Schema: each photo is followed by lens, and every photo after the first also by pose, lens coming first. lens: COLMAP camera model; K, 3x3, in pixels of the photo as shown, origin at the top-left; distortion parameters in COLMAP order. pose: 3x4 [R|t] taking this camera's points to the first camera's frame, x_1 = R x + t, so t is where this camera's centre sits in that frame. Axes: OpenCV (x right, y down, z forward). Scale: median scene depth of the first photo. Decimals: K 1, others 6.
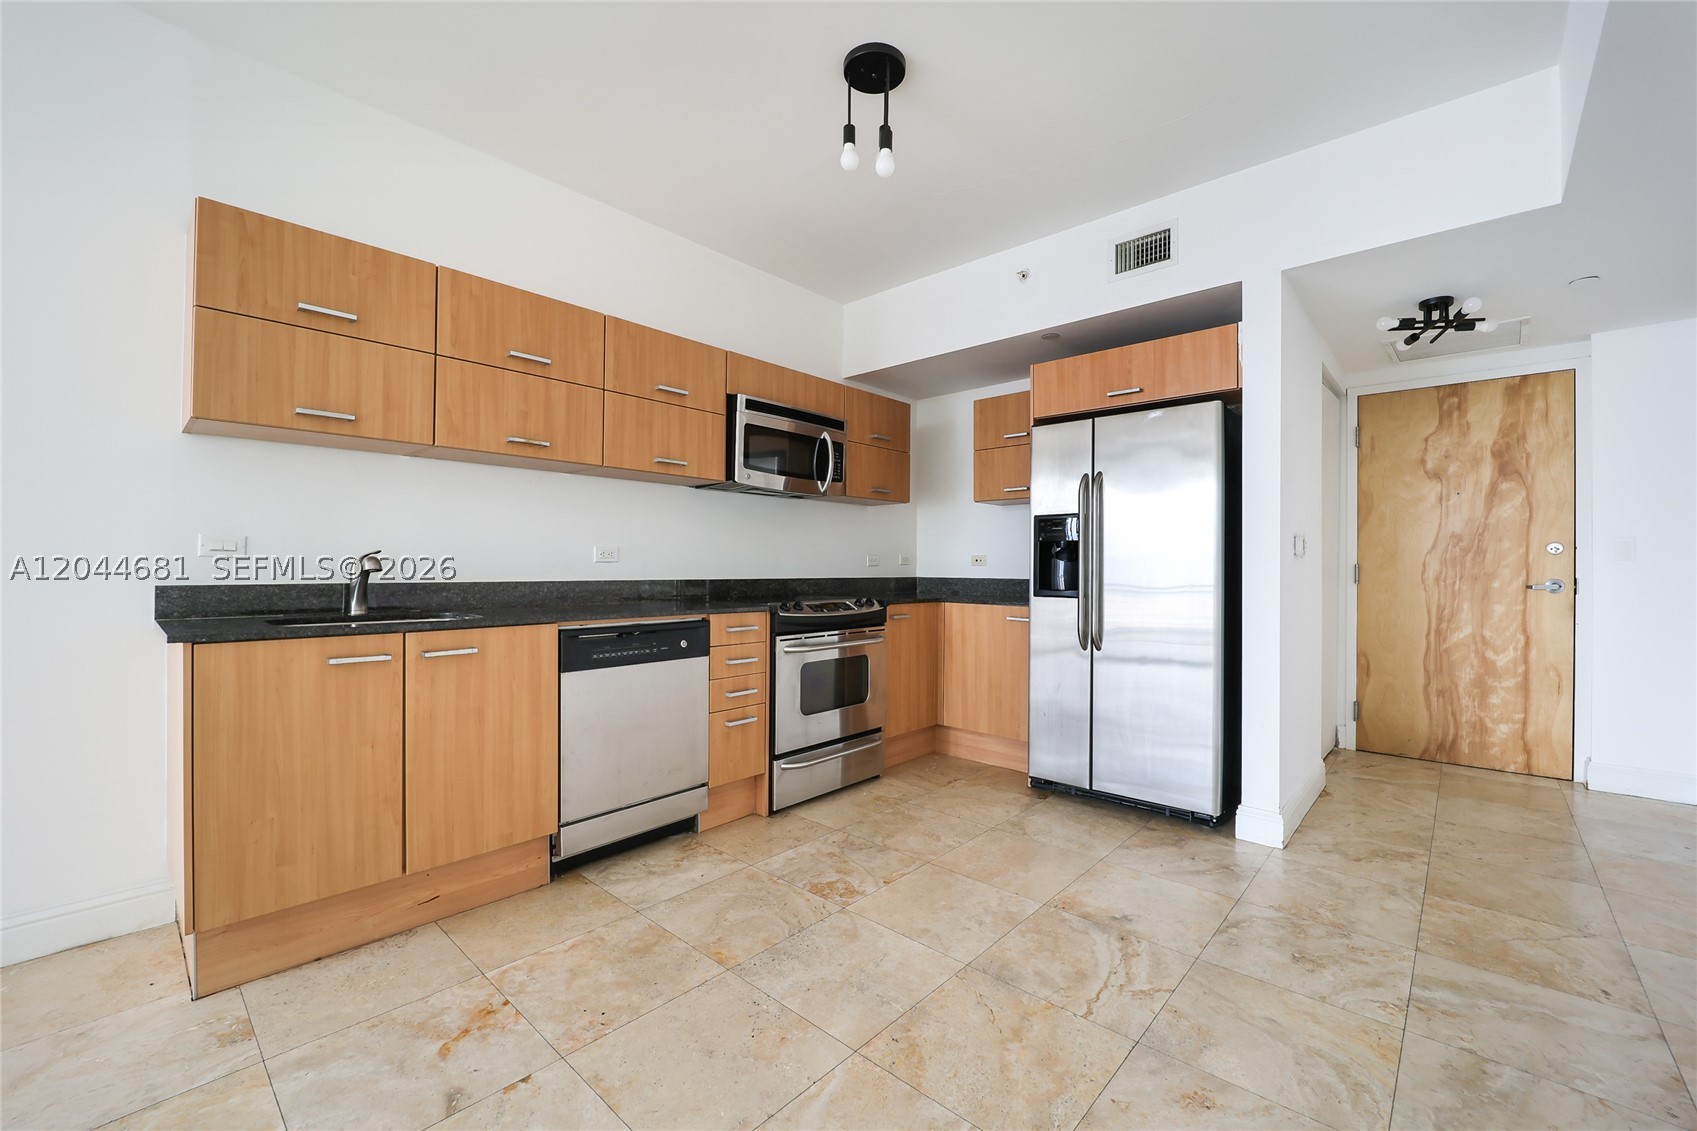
lens RADIAL K [[682.1, 0, 853.3], [0, 682.1, 563.2], [0, 0, 1]] dist [-0.001923, -0.008190]
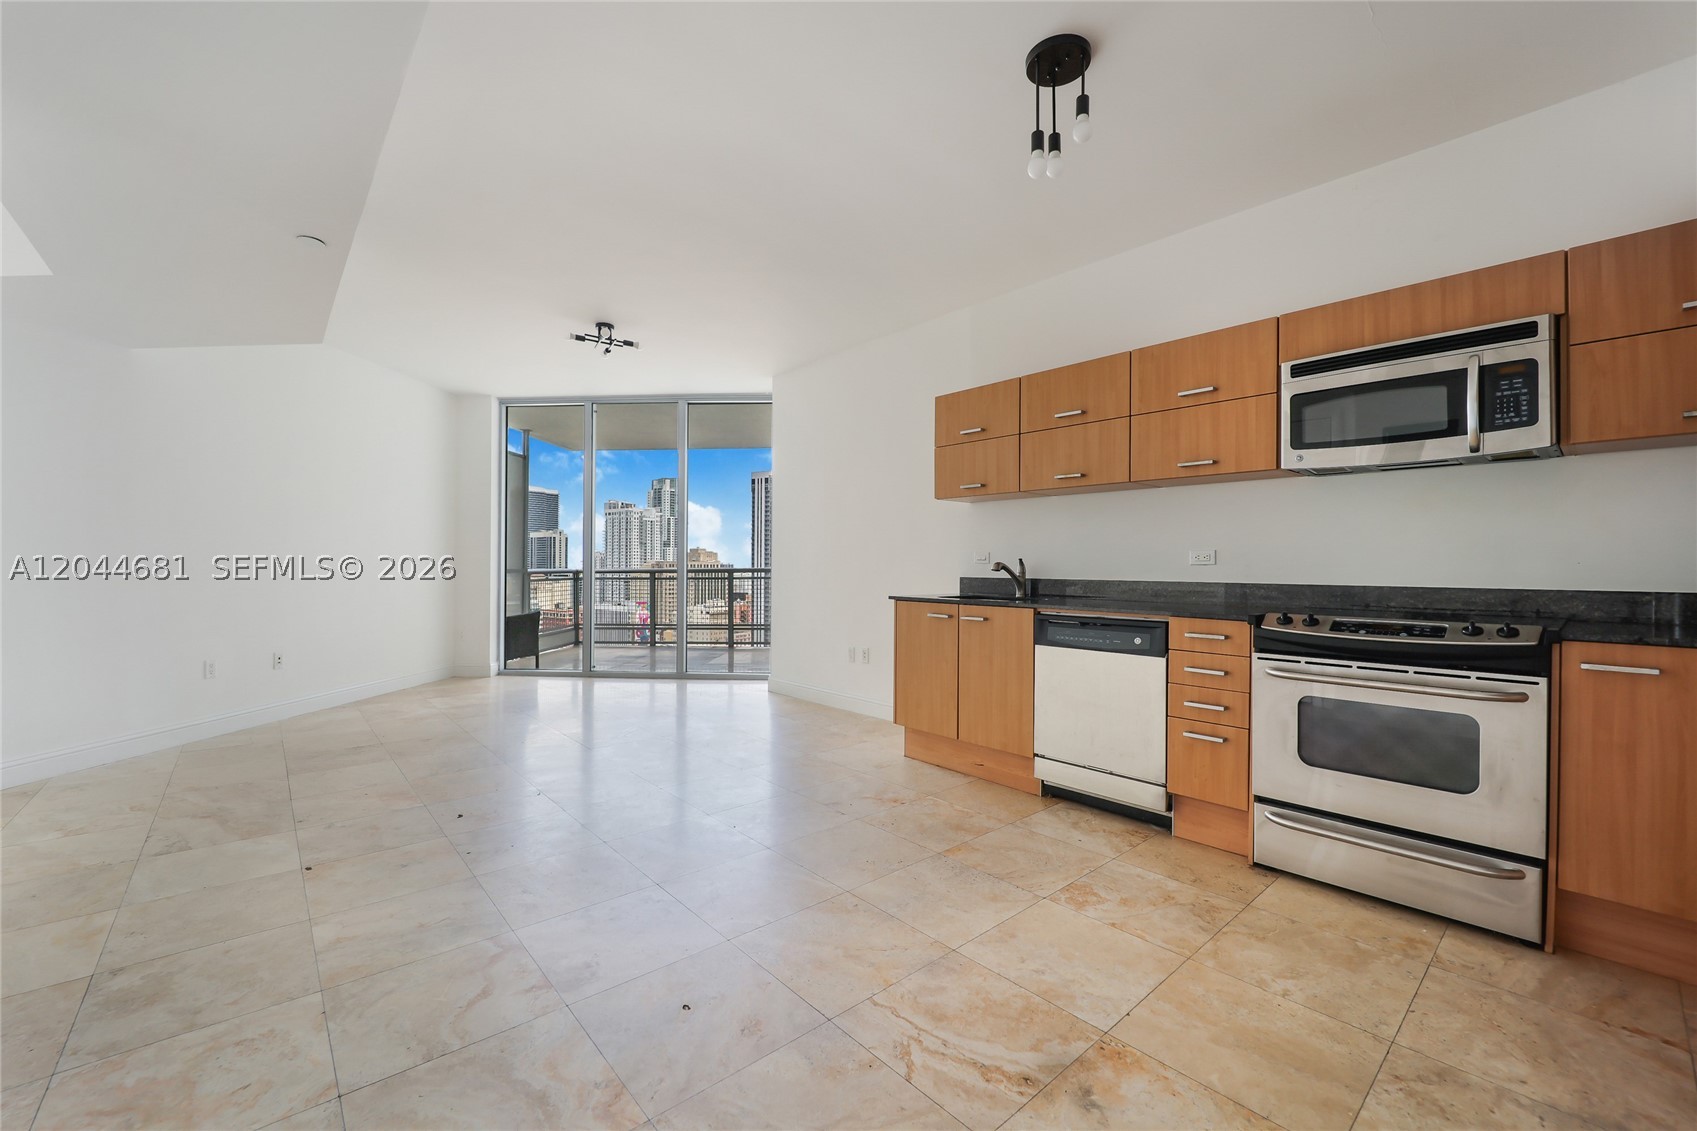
lens RADIAL K [[682.1, 0, 853.3], [0, 682.1, 563.2], [0, 0, 1]] dist [-0.001923, -0.008190]
pose [[-0.104477, -0.008620, -0.994490, 0.967663], [-0.001928, 0.999962, -0.008465, 0.007747], [0.994525, 0.001033, -0.104489, 0.757655]]
